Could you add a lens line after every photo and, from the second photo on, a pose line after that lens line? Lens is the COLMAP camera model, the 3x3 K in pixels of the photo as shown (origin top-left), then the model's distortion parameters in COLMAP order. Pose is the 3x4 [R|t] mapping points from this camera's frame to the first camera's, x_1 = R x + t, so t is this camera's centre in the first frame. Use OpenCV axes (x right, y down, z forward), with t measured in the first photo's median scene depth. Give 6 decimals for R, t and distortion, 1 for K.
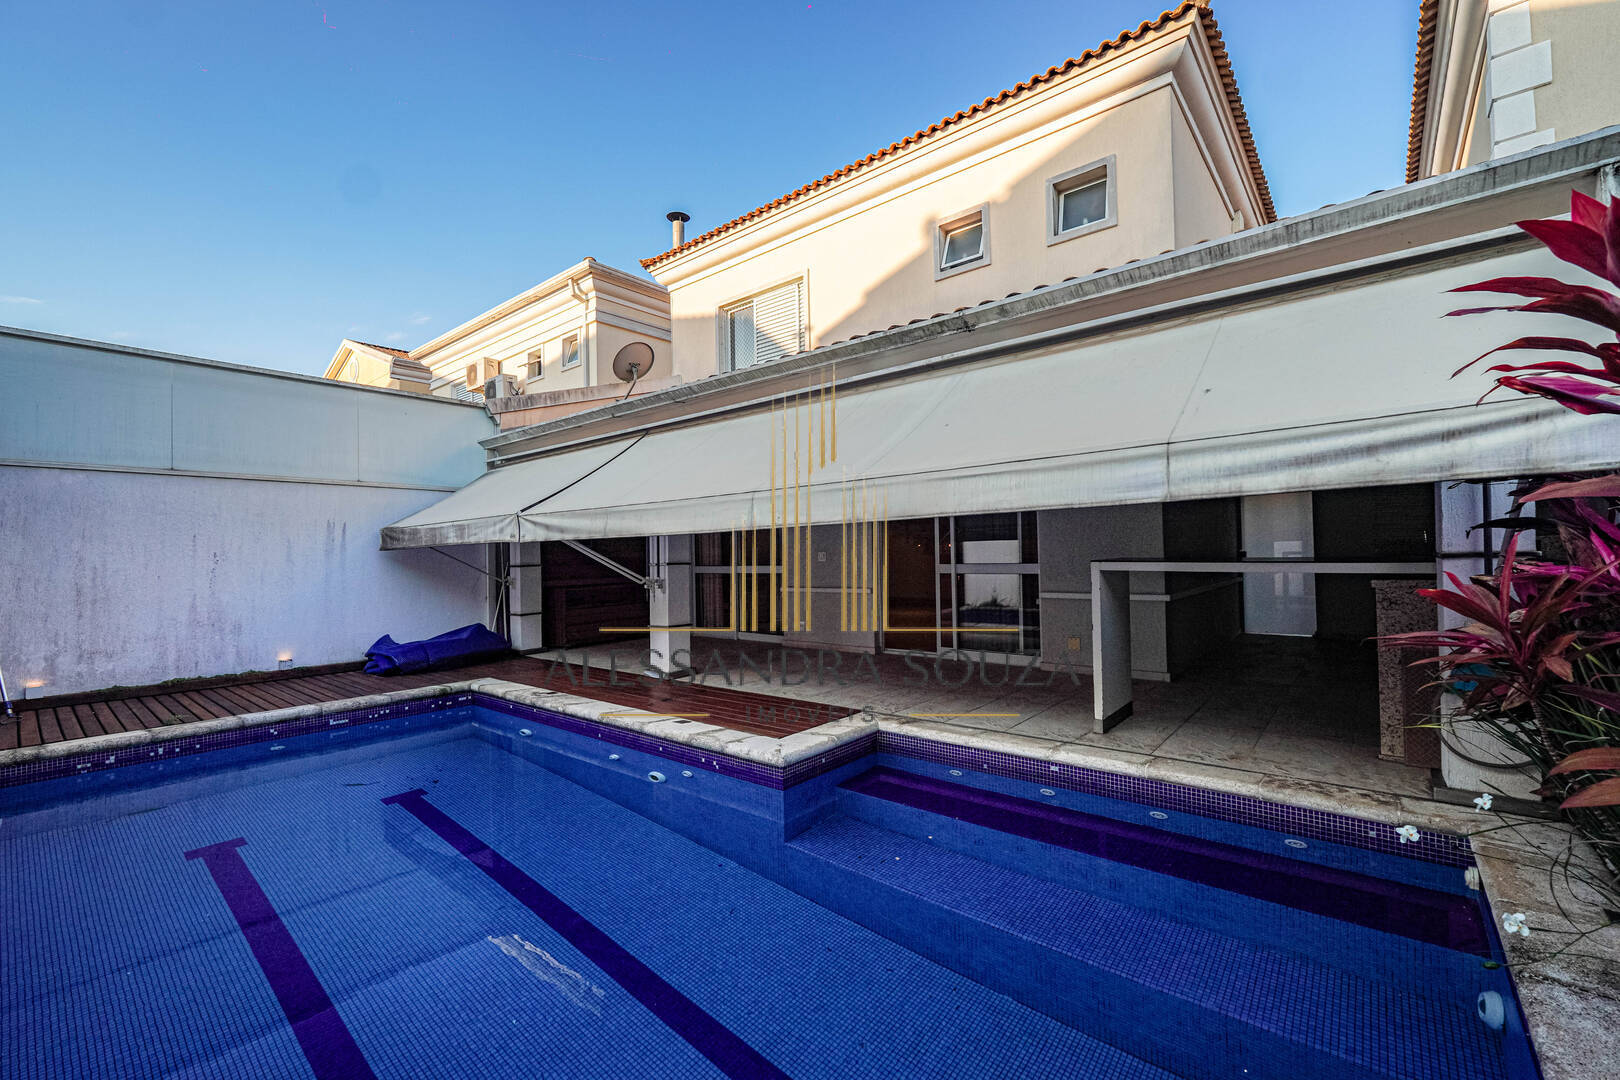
lens RADIAL K [[684.2, 0, 825.5], [0, 684.2, 531.7], [0, 0, 1]] dist [-0.004162, 0.002149]
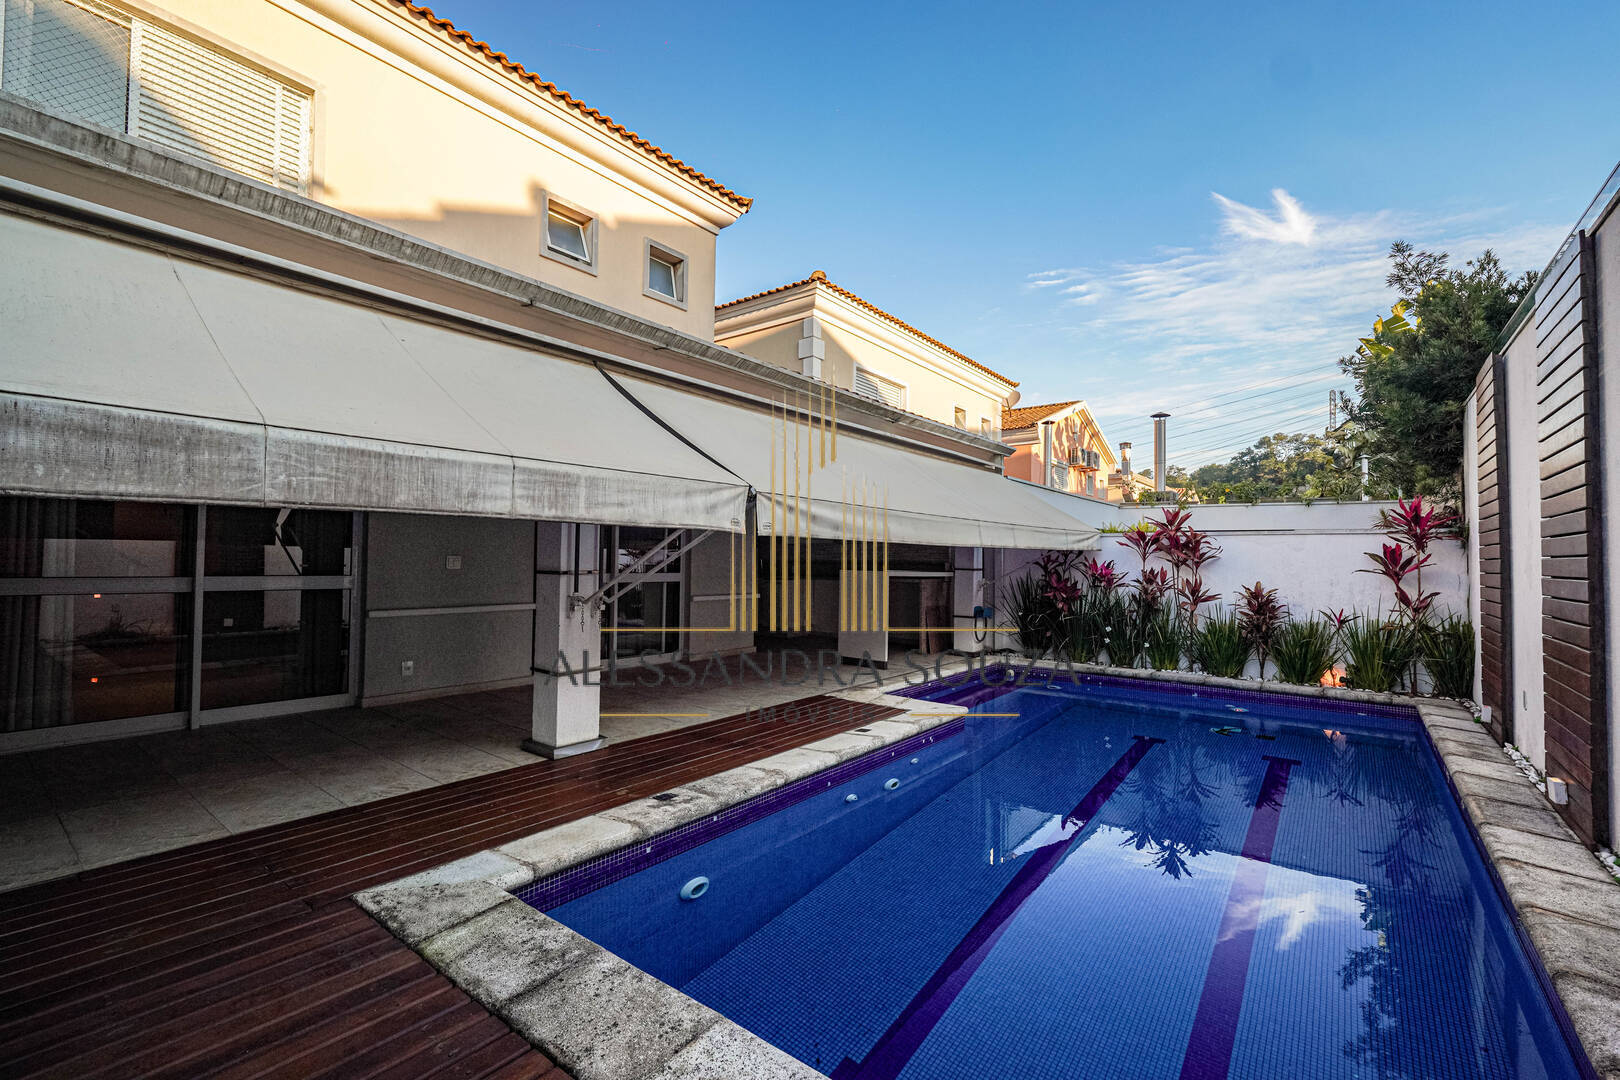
lens RADIAL K [[684.2, 0, 800.9], [0, 684.2, 544.4], [0, 0, 1]] dist [-0.004162, 0.002149]
pose [[-0.013473, 0.044739, 0.998908, -1.005342], [-0.042230, 0.998082, -0.045272, 0.047322], [-0.999017, -0.042794, -0.011558, 0.922891]]
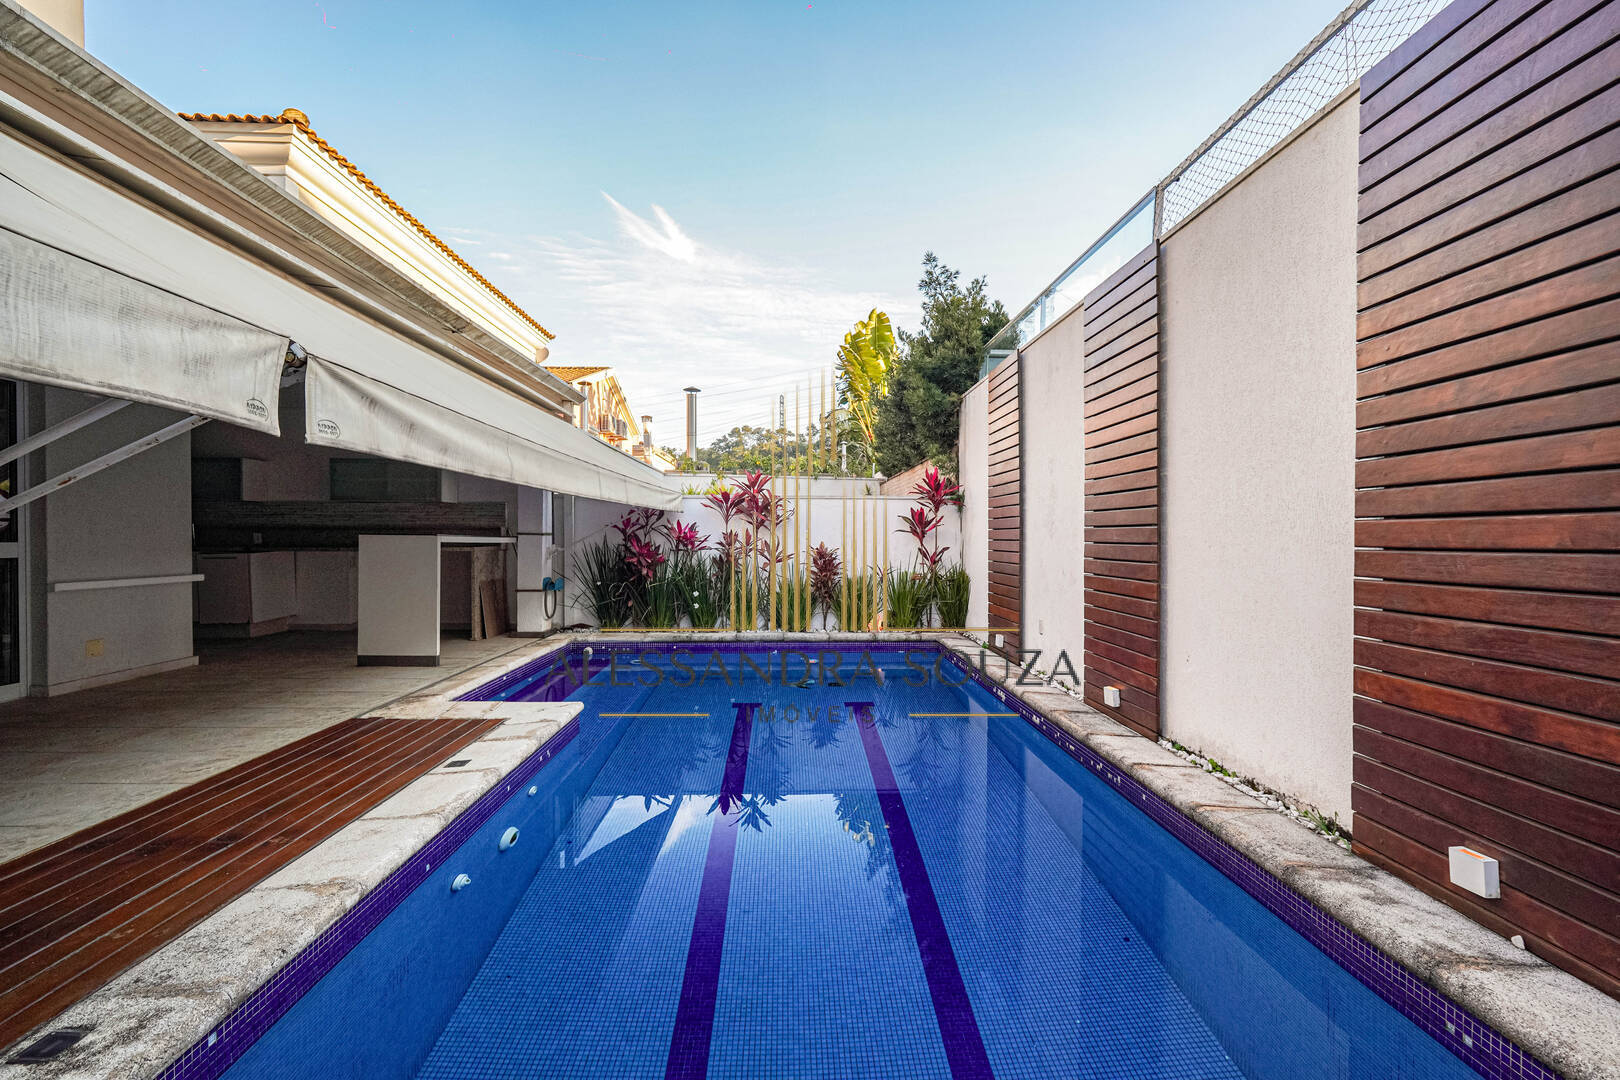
lens RADIAL K [[684.2, 0, 808.5], [0, 684.2, 544.4], [0, 0, 1]] dist [-0.004162, 0.002149]
pose [[-0.656418, 0.009666, 0.754336, -0.782320], [-0.013454, 0.999609, -0.024516, 0.062285], [-0.754278, -0.026242, -0.656031, 0.982082]]
